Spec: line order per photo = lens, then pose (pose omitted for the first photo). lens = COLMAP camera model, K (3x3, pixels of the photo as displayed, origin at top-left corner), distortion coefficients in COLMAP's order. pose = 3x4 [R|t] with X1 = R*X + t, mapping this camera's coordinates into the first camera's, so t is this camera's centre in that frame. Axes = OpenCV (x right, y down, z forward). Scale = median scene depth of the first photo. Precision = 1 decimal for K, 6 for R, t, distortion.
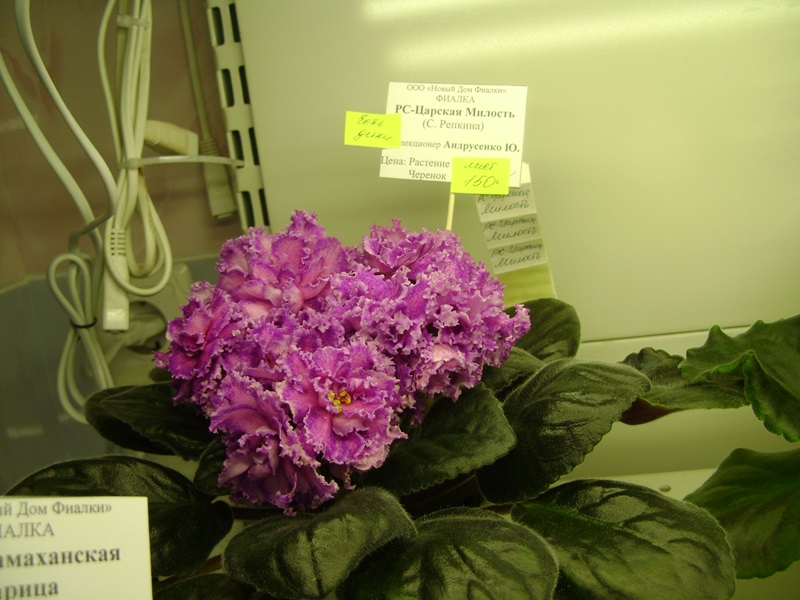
lens RADIAL K [[915.2, 0, 400.0], [0, 915.2, 300.0], [0, 0, 1]] dist [-0.260978, 0.320463]
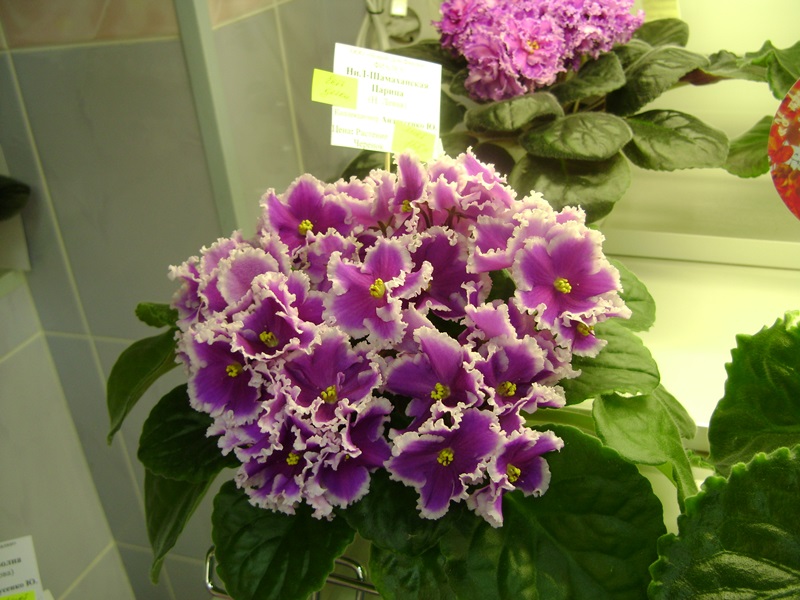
lens RADIAL K [[915.2, 0, 400.0], [0, 915.2, 300.0], [0, 0, 1]] dist [-0.260978, 0.320463]
pose [[0.970703, 0.135979, -0.198105, 0.105026], [-0.078229, 0.958394, 0.274522, 0.122918], [0.227192, -0.250981, 0.940953, -0.938280]]
